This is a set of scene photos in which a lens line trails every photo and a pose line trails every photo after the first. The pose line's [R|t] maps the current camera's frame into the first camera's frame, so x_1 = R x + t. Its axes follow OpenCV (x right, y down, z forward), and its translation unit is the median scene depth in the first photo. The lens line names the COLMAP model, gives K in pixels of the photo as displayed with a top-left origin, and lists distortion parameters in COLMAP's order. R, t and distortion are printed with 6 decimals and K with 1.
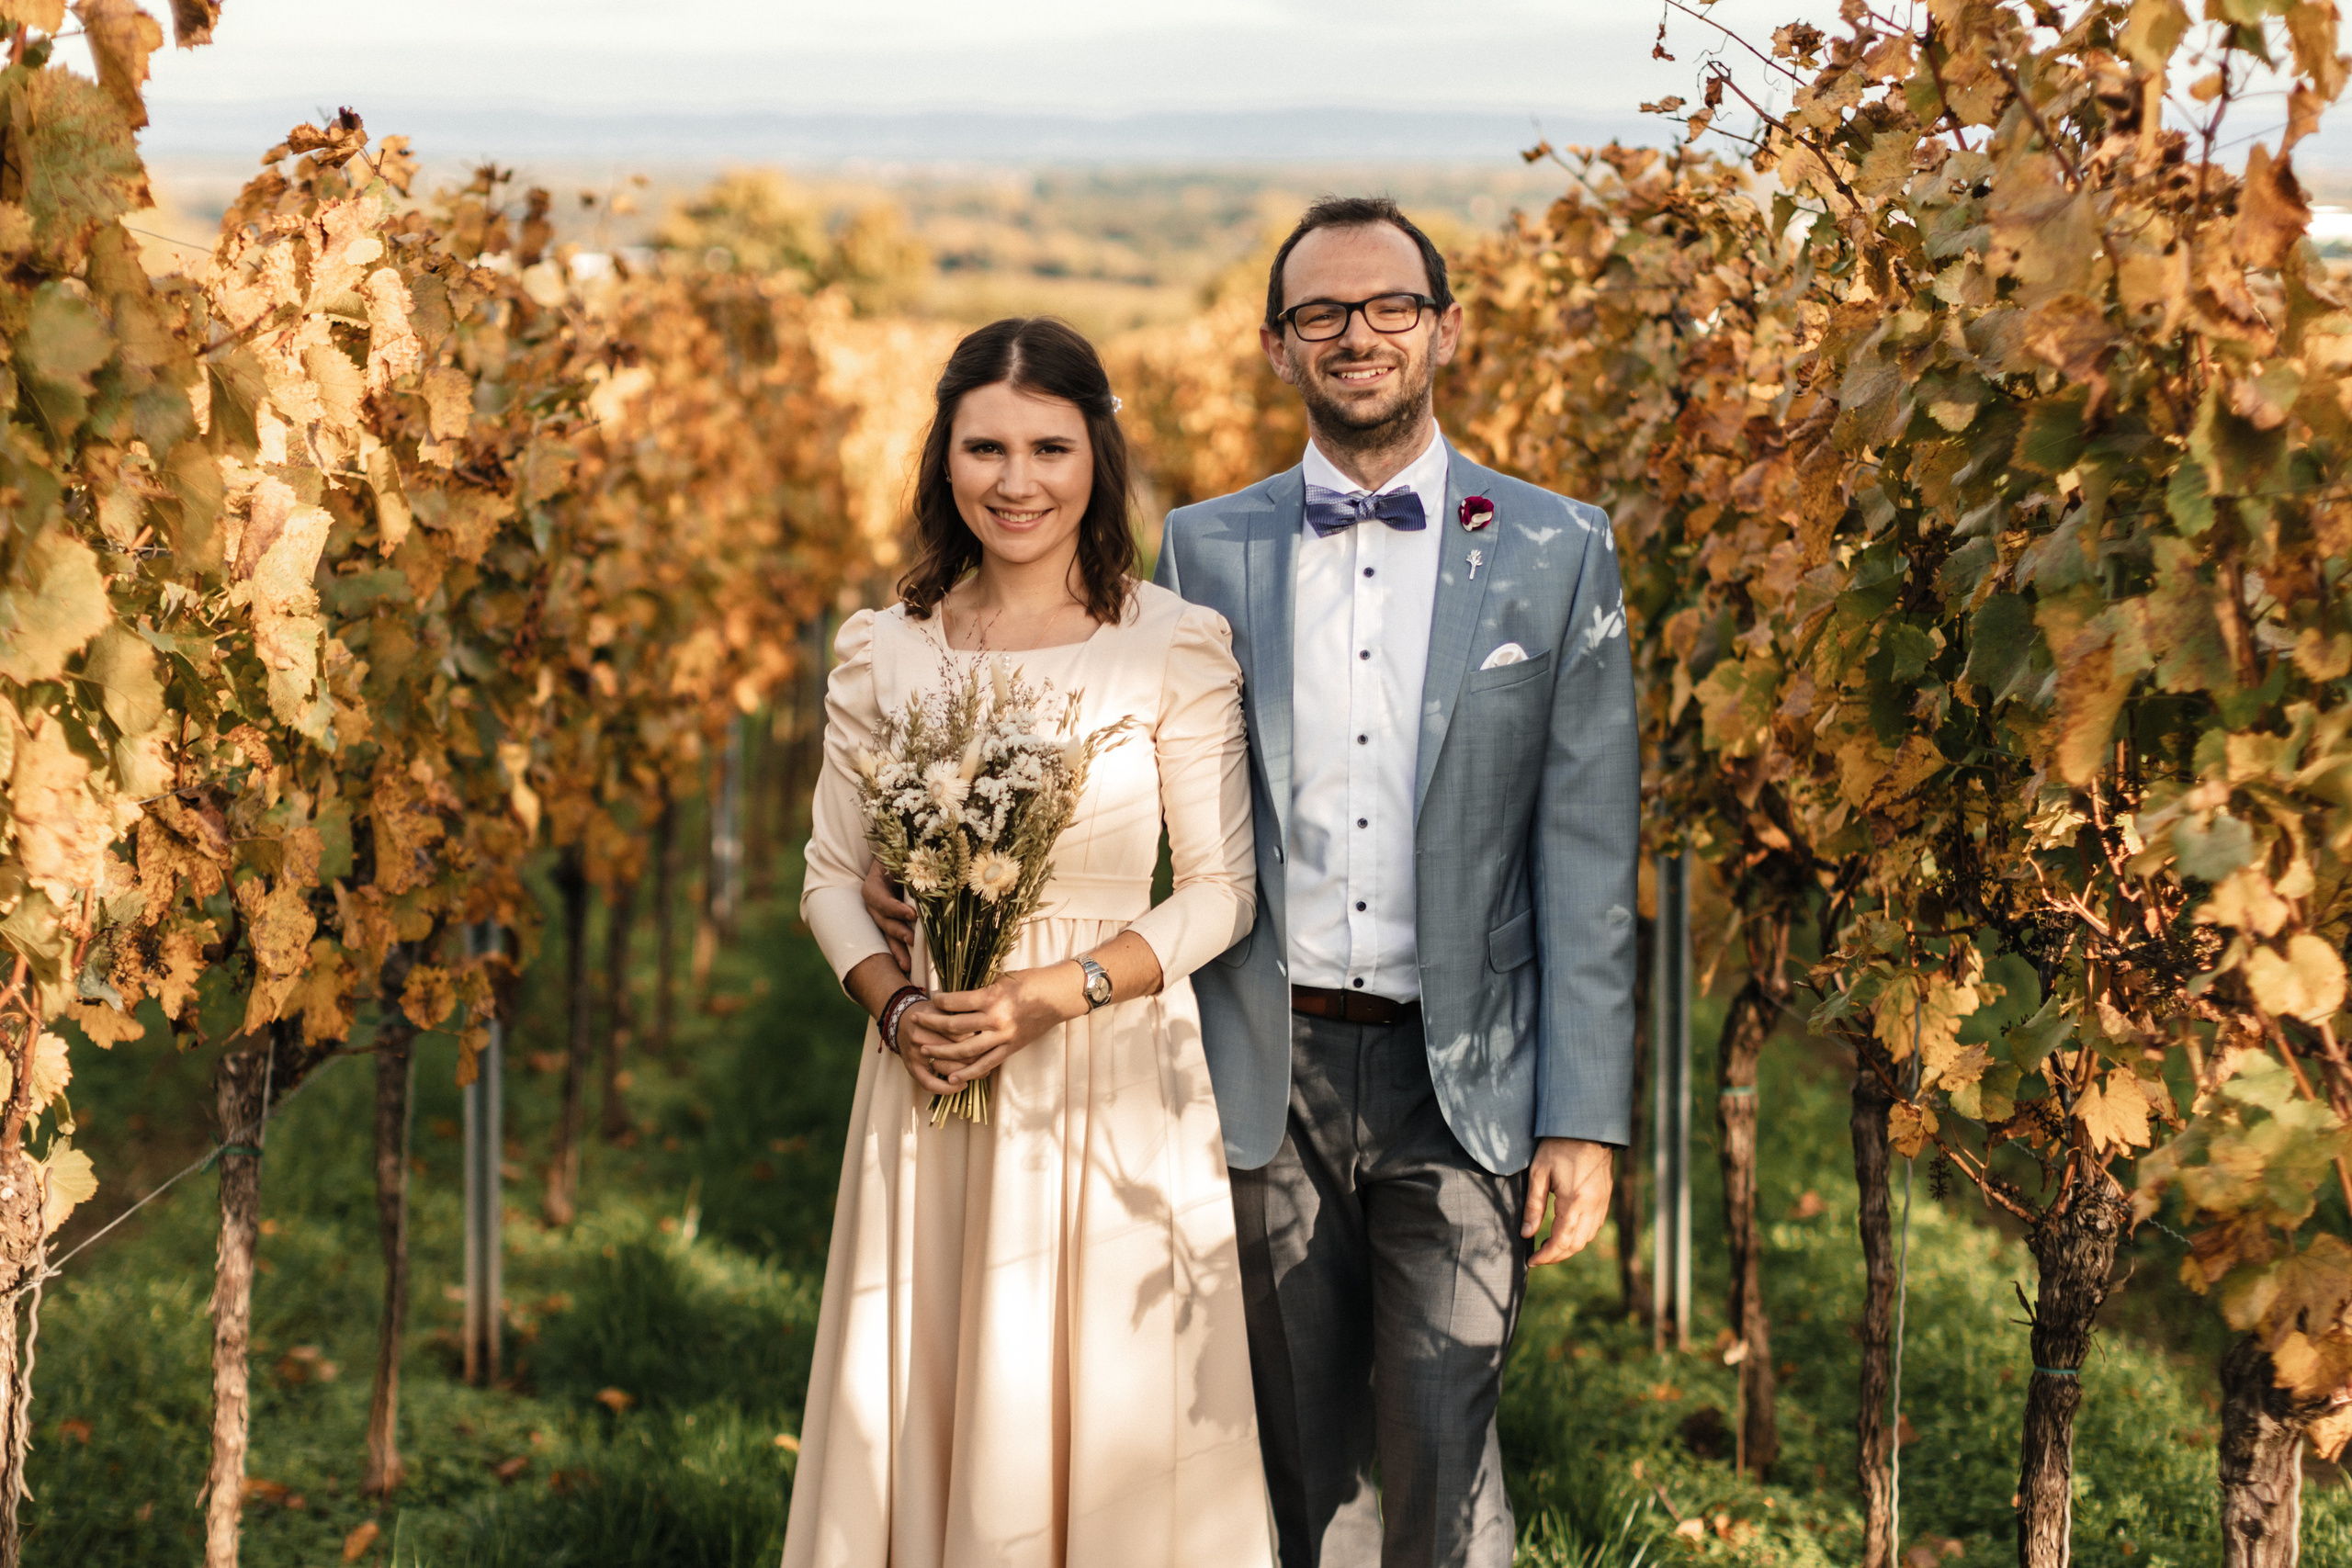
lens RADIAL K [[3907.0, 0, 1174.9], [0, 3907.0, 834.5], [0, 0, 1]] dist [0.011987, -0.017480]
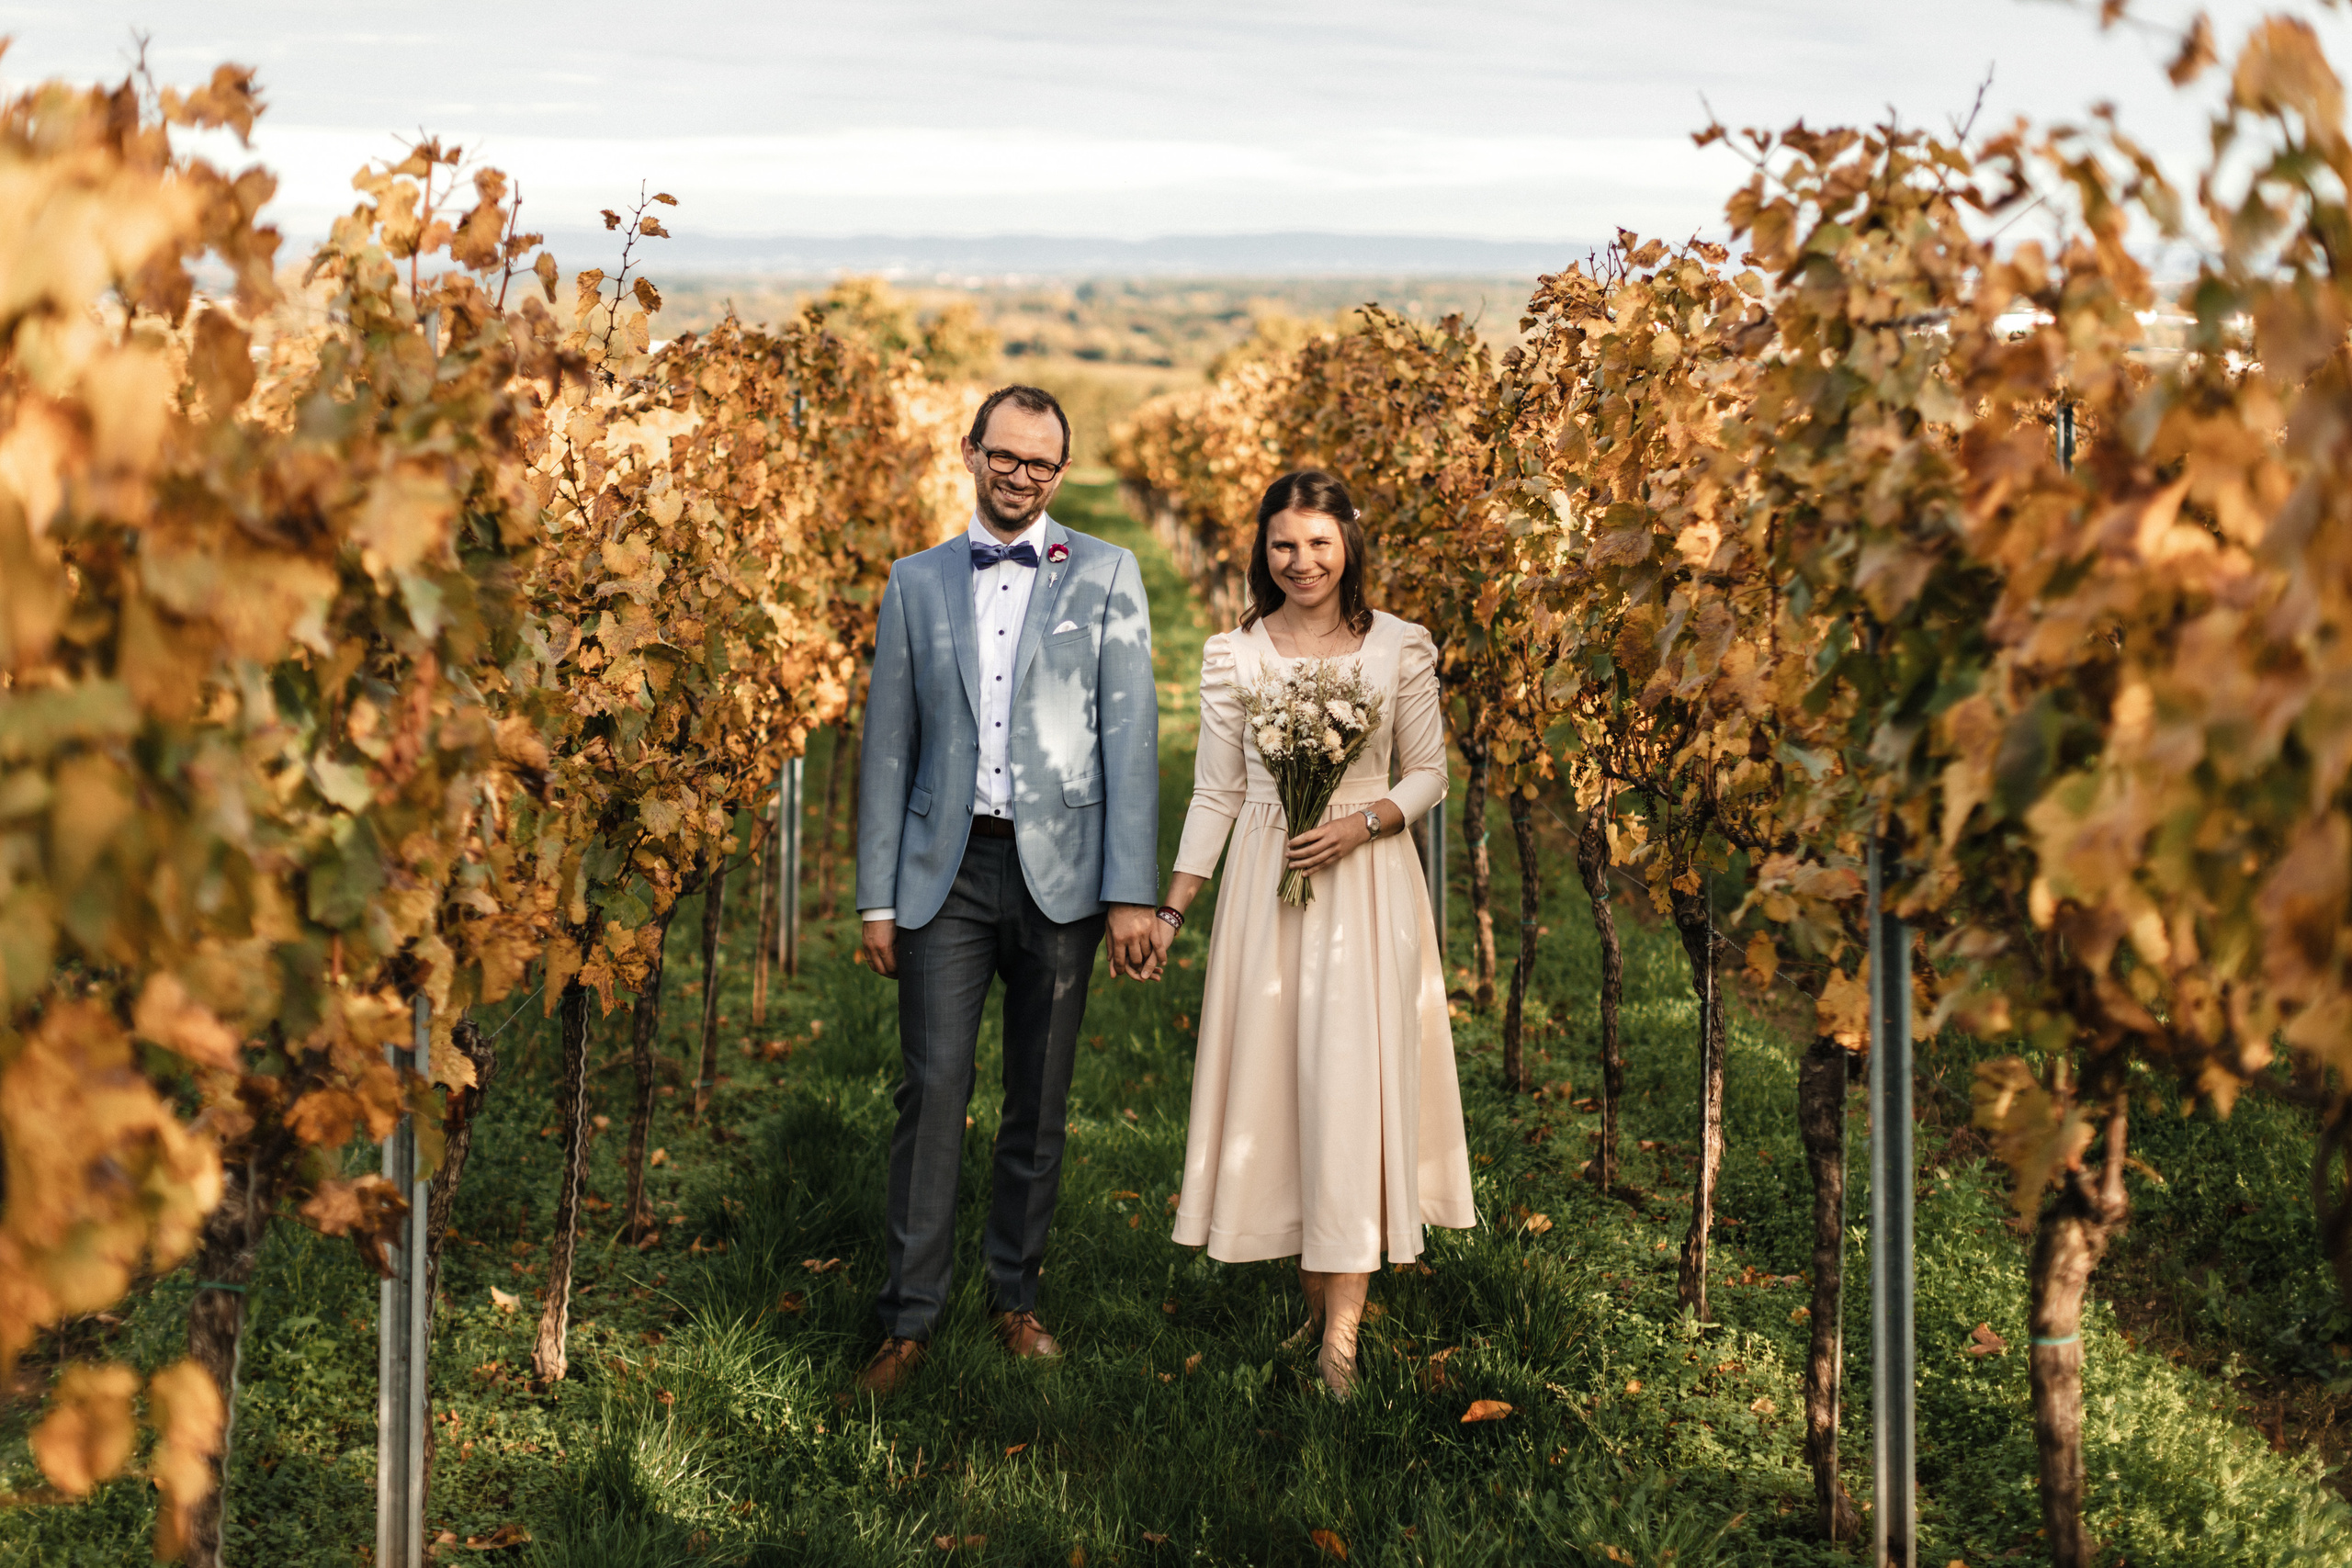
lens RADIAL K [[3013.7, 0, 1336.1], [0, 3013.7, 423.3], [0, 0, 1]] dist [-0.008153, 0.032444]
pose [[0.998755, -0.002188, 0.049835, -0.030785], [0.008123, 0.992837, -0.119200, -0.057935], [-0.049217, 0.119457, 0.991619, 0.587627]]
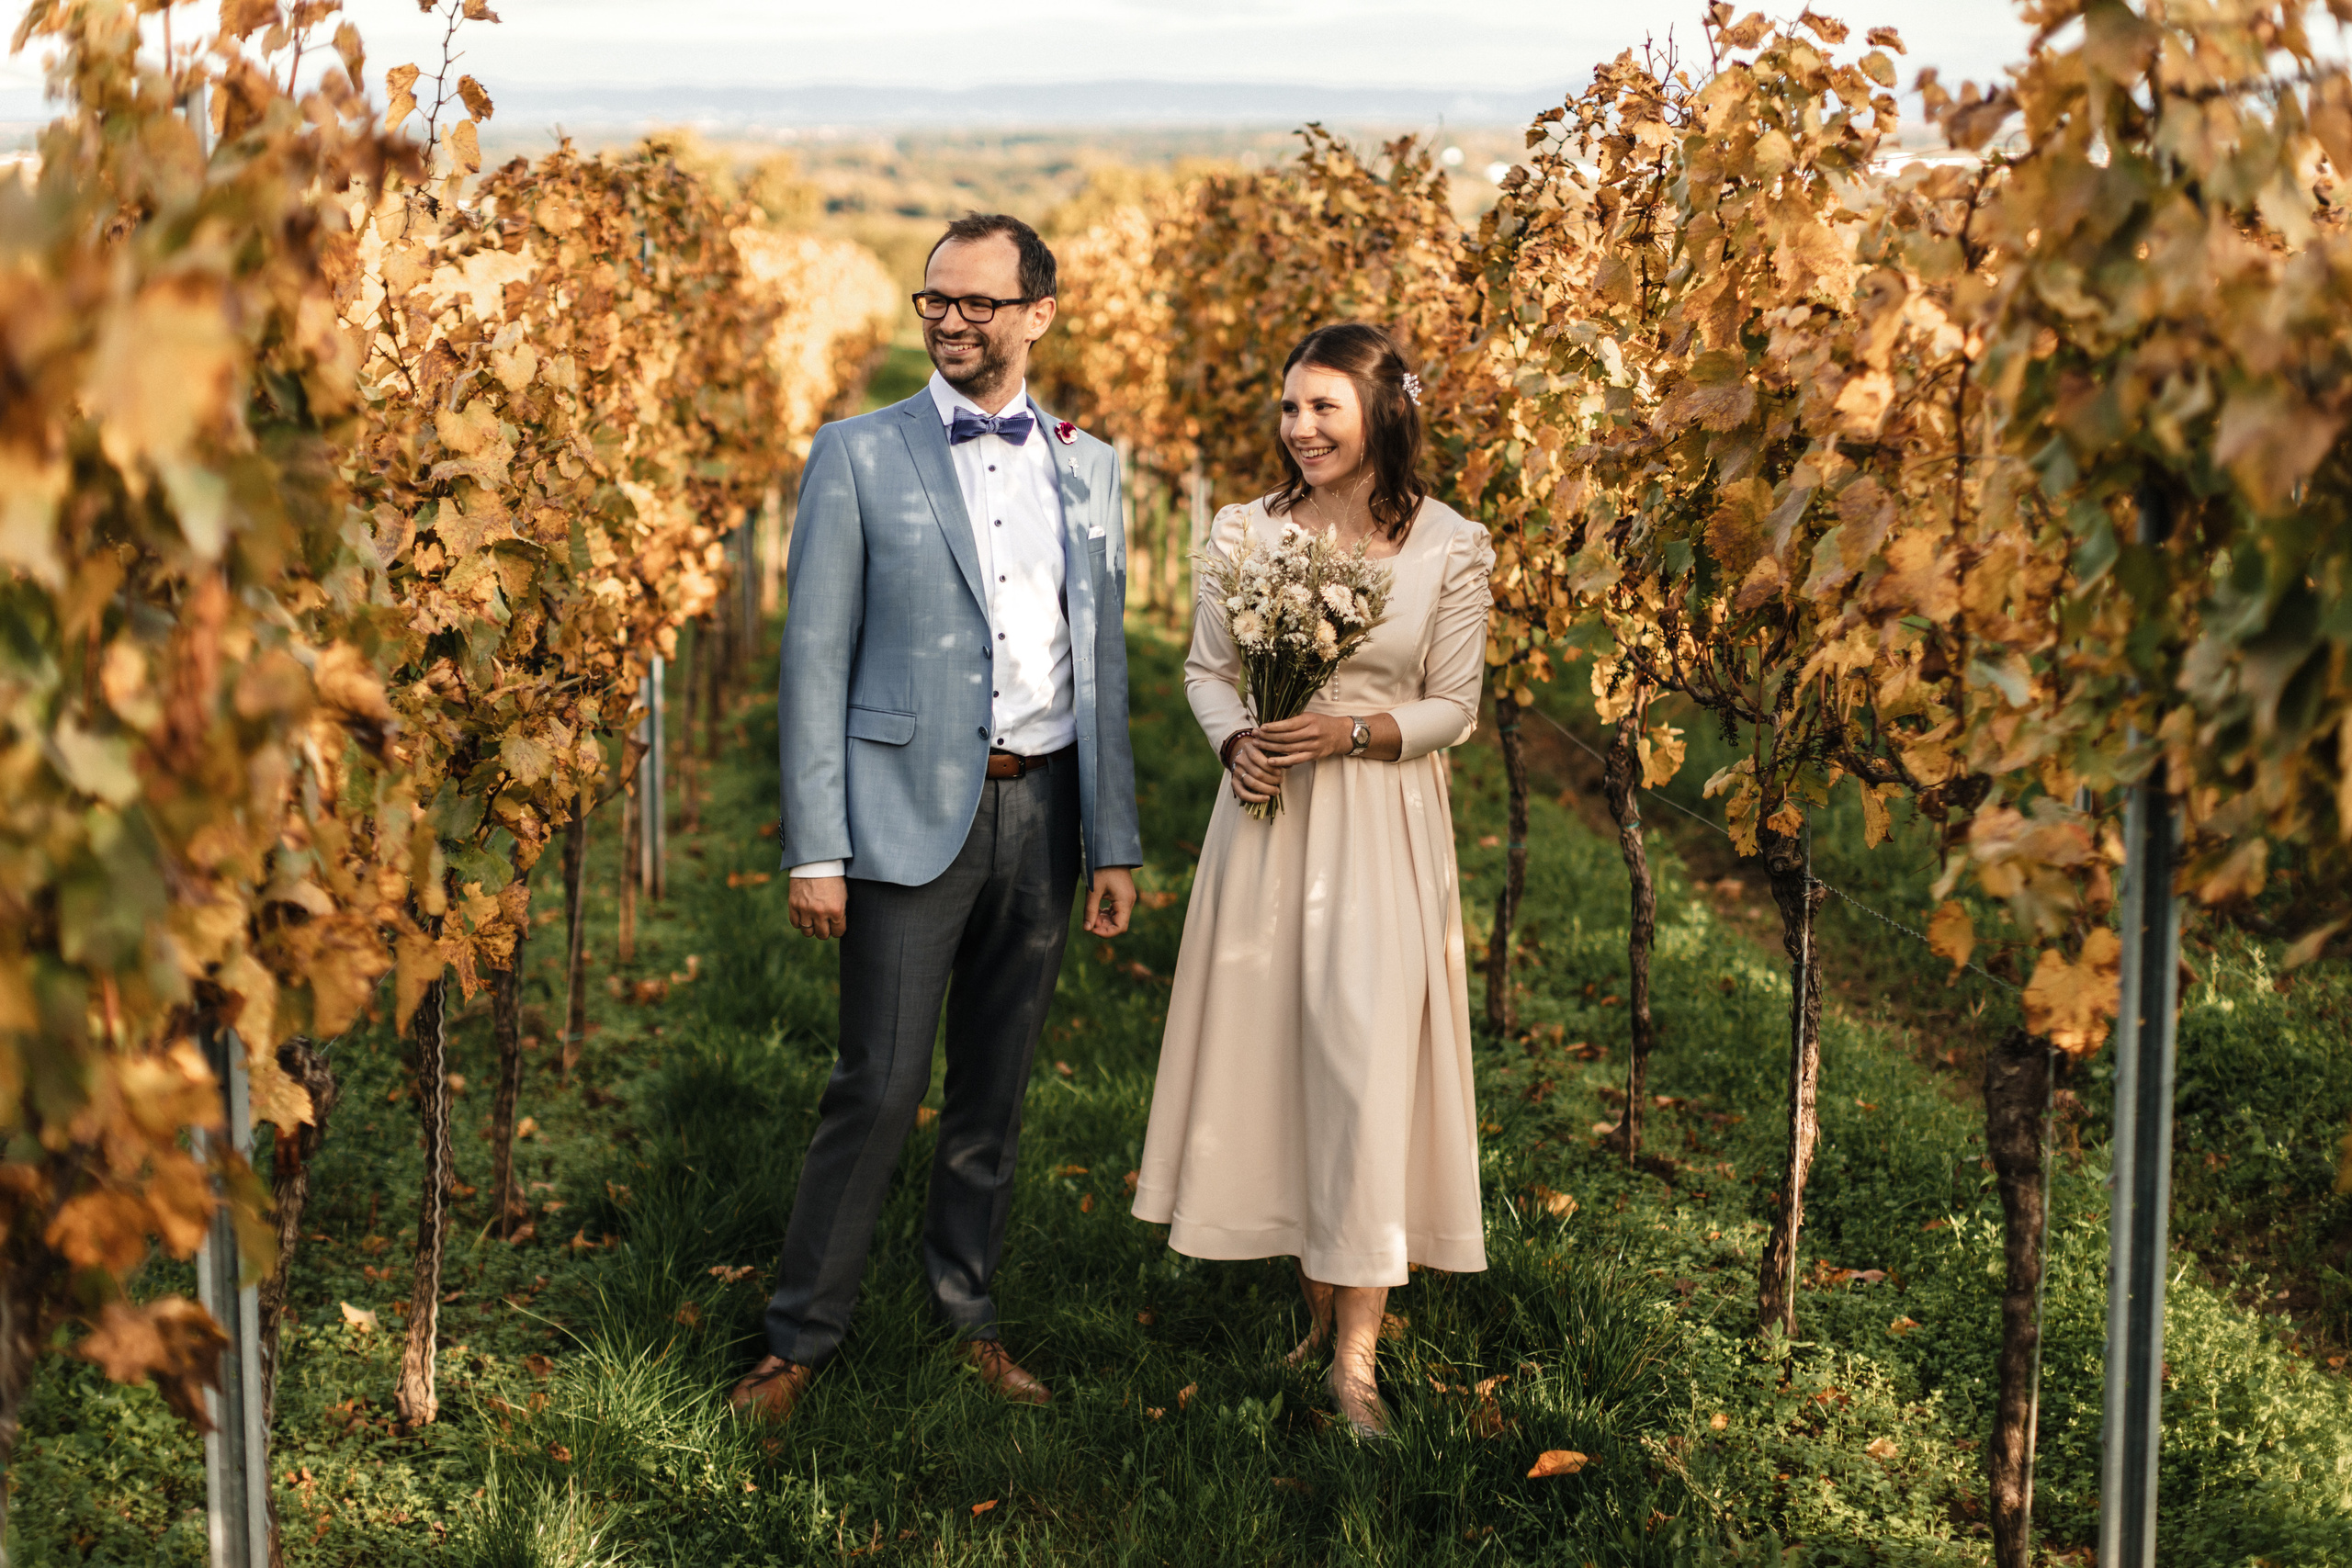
lens RADIAL K [[3136.8, 0, 1176.0], [0, 3136.8, 784.0], [0, 0, 1]] dist [0.010063, -0.010732]
pose [[0.998755, -0.017631, 0.046672, -0.081824], [0.015782, 0.999087, 0.039692, -0.075727], [-0.047329, -0.038906, 0.998121, 0.810187]]
